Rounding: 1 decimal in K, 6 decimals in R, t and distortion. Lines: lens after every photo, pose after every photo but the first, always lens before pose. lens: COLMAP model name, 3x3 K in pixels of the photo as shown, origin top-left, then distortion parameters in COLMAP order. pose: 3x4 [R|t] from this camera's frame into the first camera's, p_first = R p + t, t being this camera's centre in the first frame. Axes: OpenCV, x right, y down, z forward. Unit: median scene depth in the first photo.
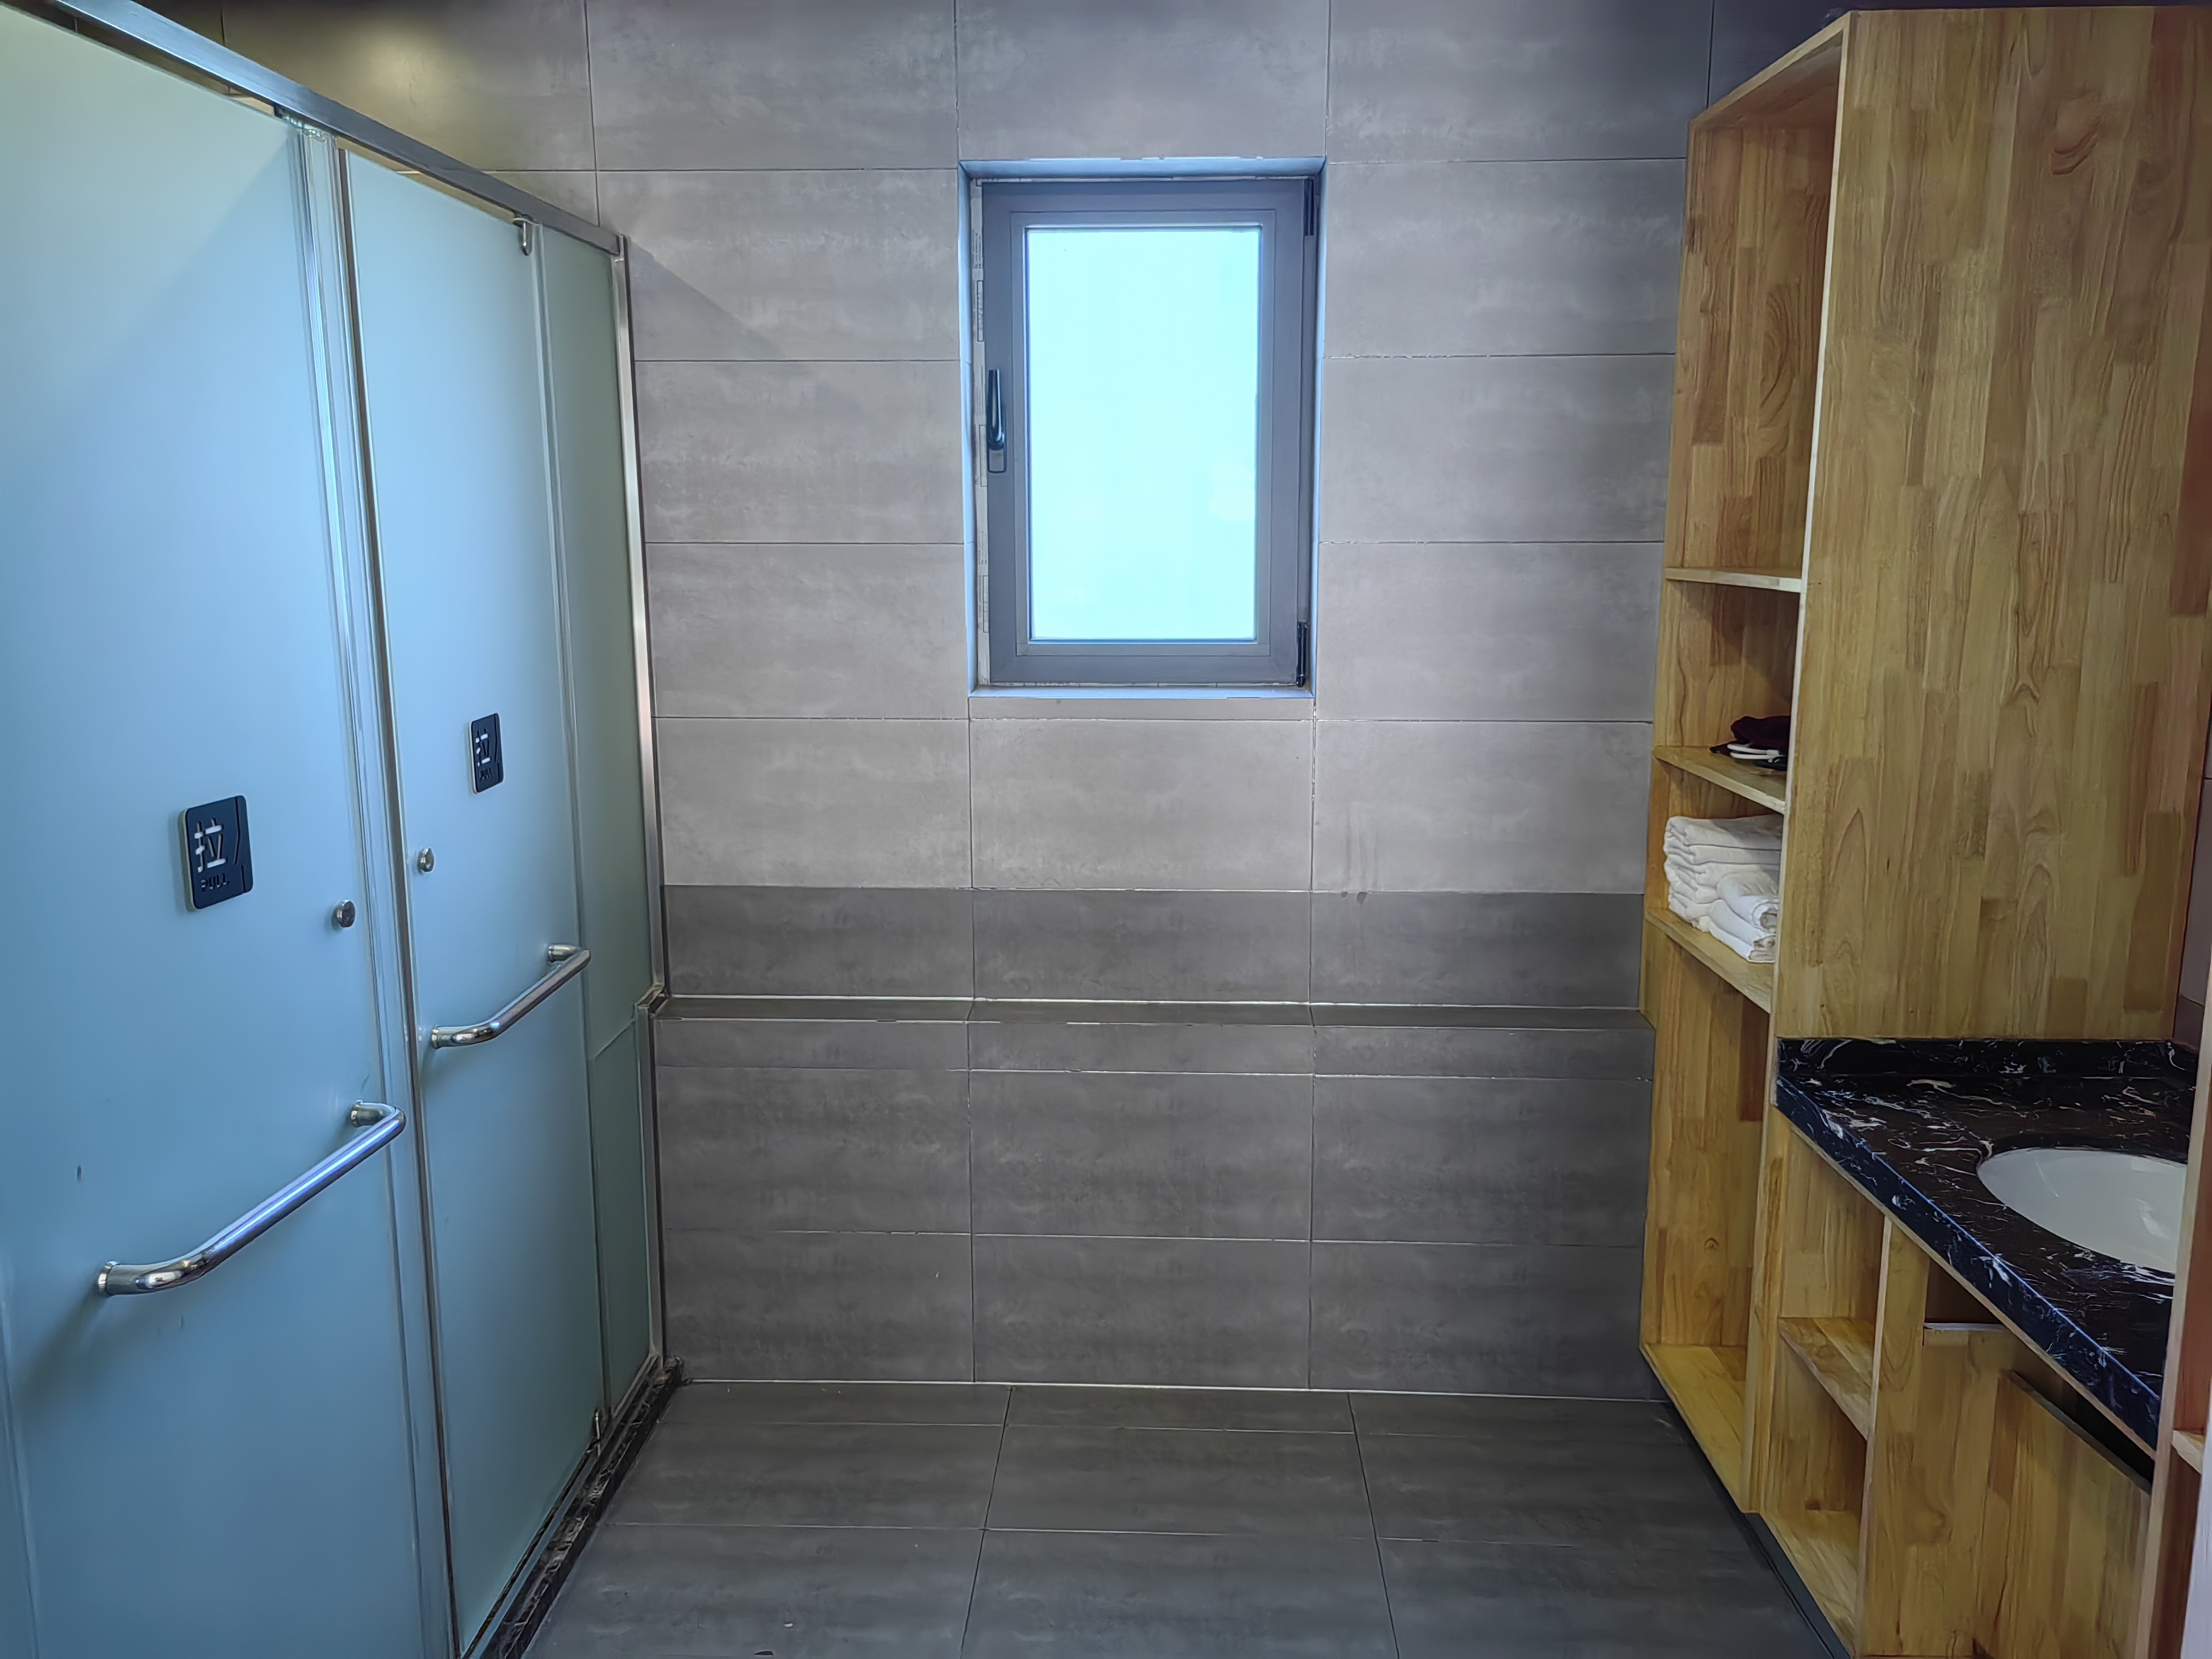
lens RADIAL K [[1732.7, 0, 1099.9], [0, 1732.7, 824.6], [0, 0, 1]] dist [0.033799, -0.012164]
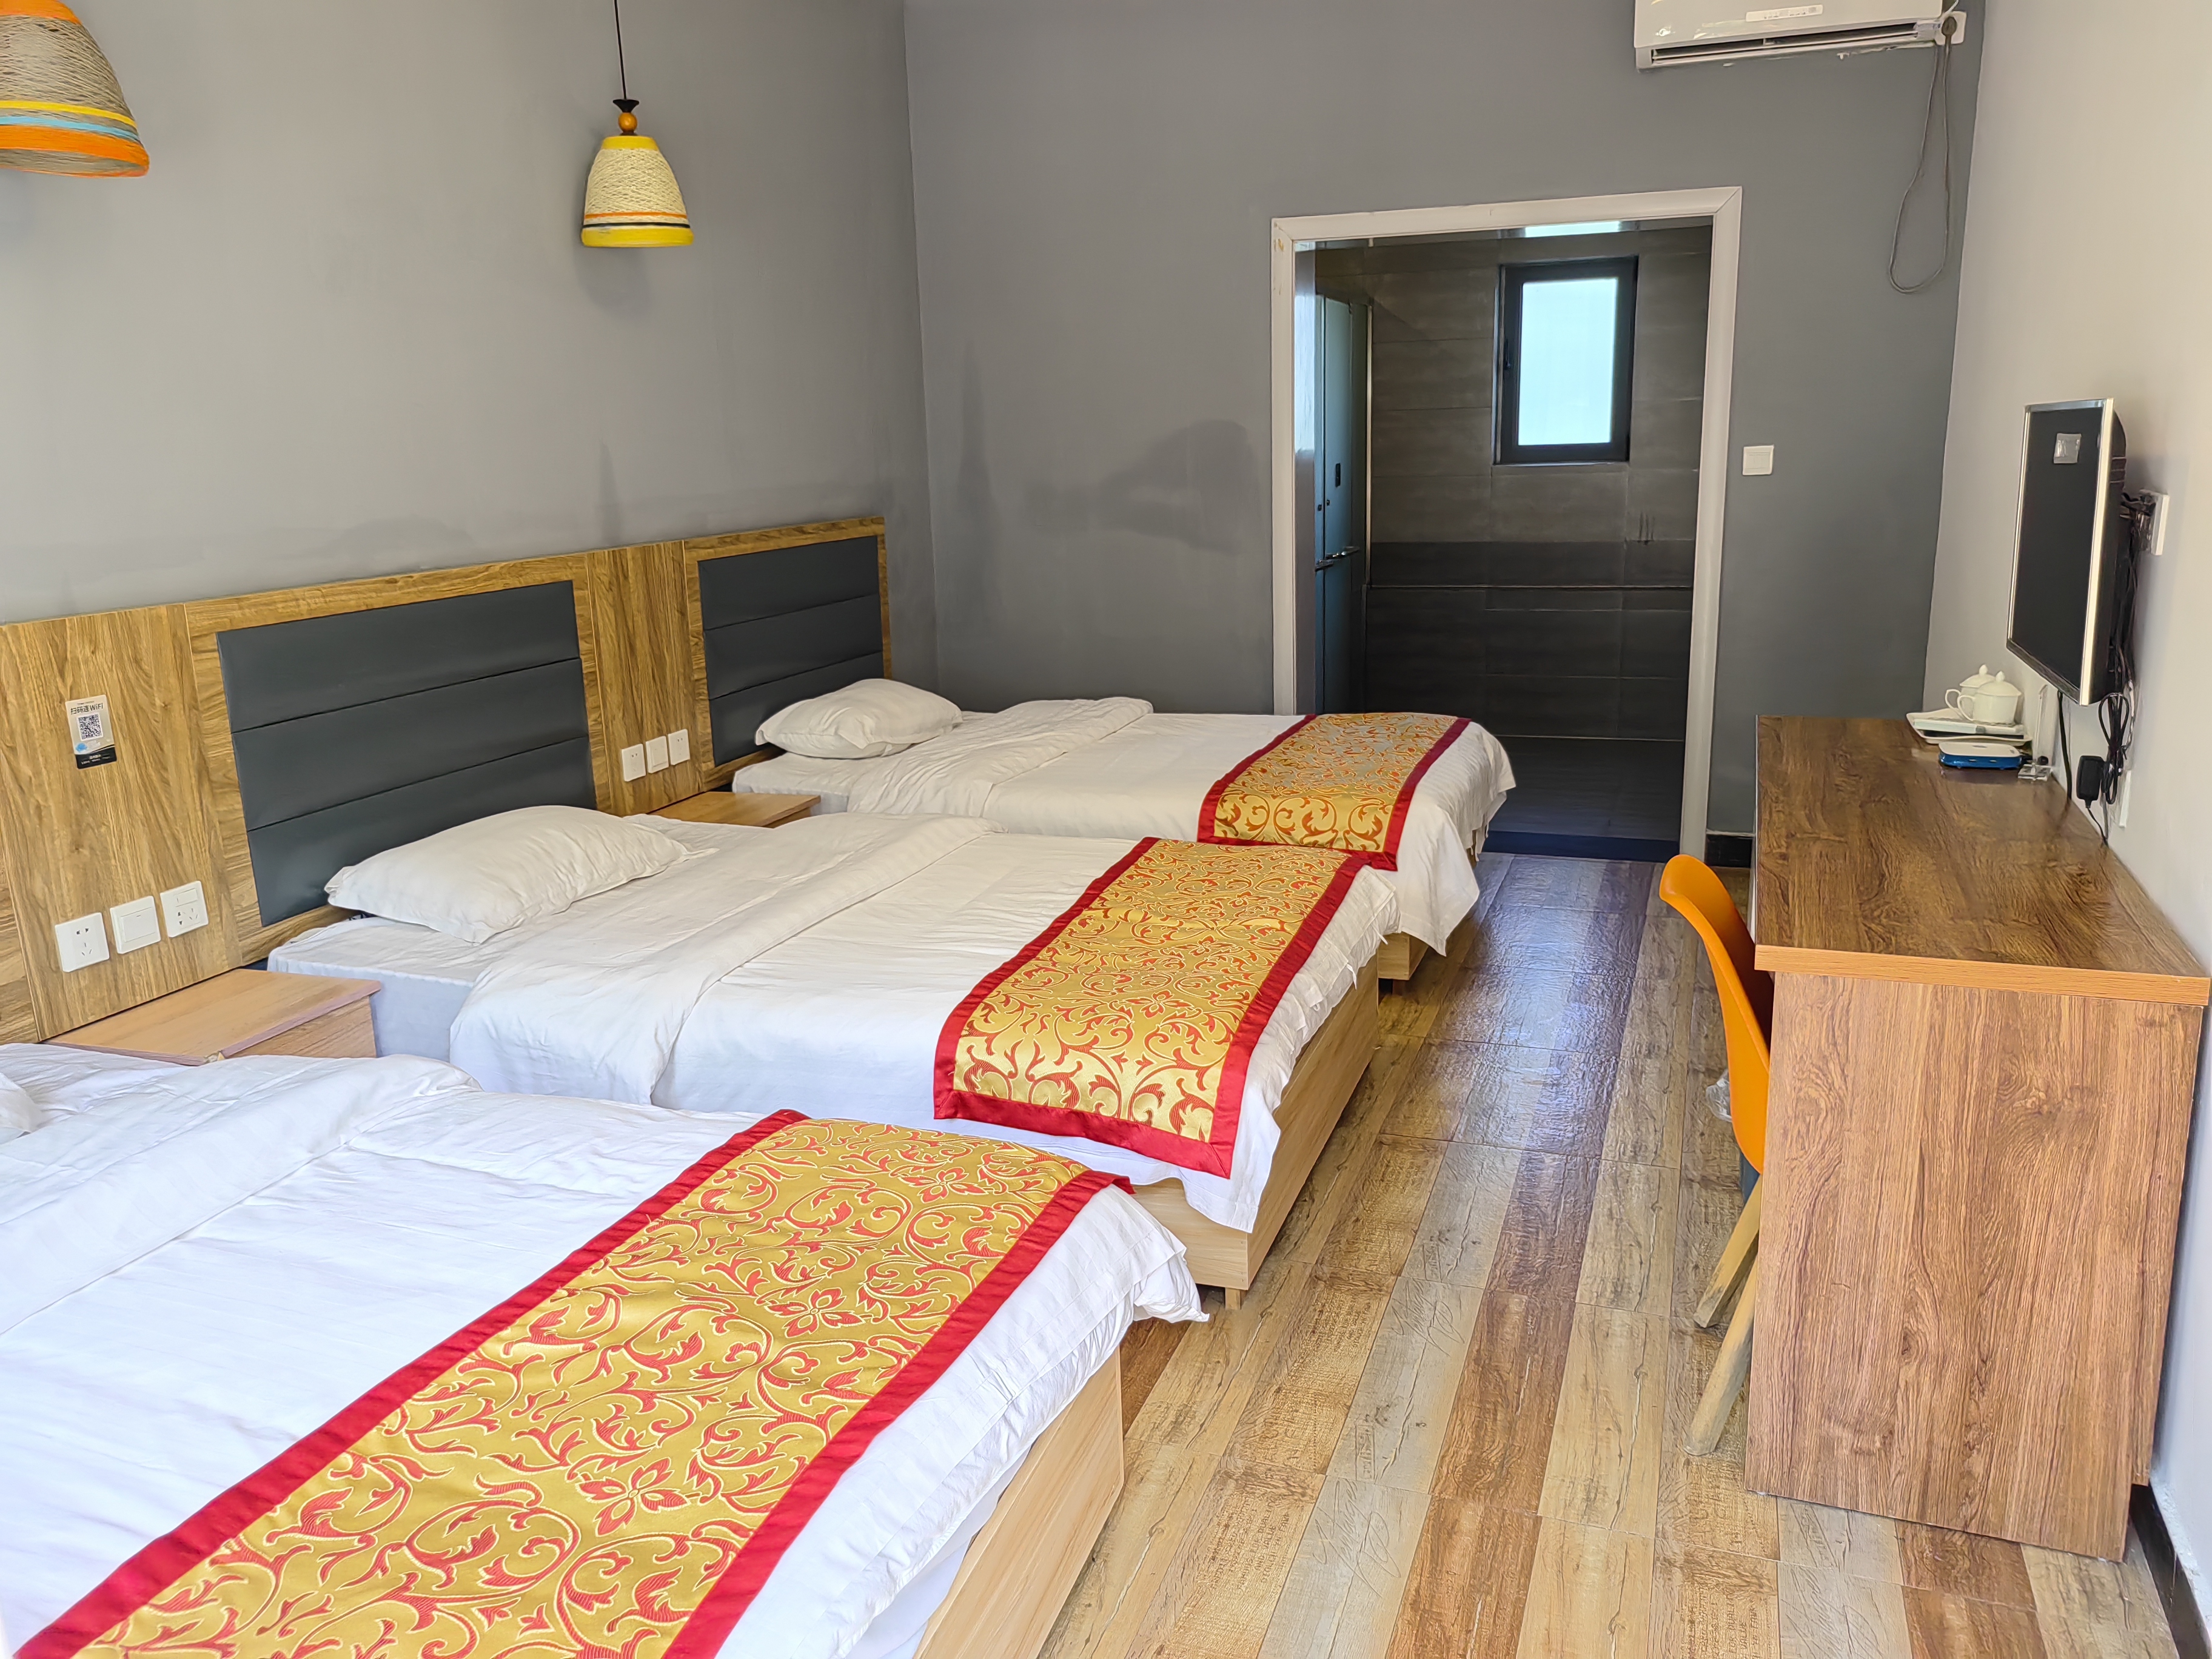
lens RADIAL K [[1732.7, 0, 1099.9], [0, 1732.7, 824.6], [0, 0, 1]] dist [0.033799, -0.012164]
pose [[0.966000, 0.037311, -0.255835, 0.044203], [-0.026071, 0.998546, 0.047185, 0.359035], [0.257224, -0.038911, 0.965568, -1.713559]]
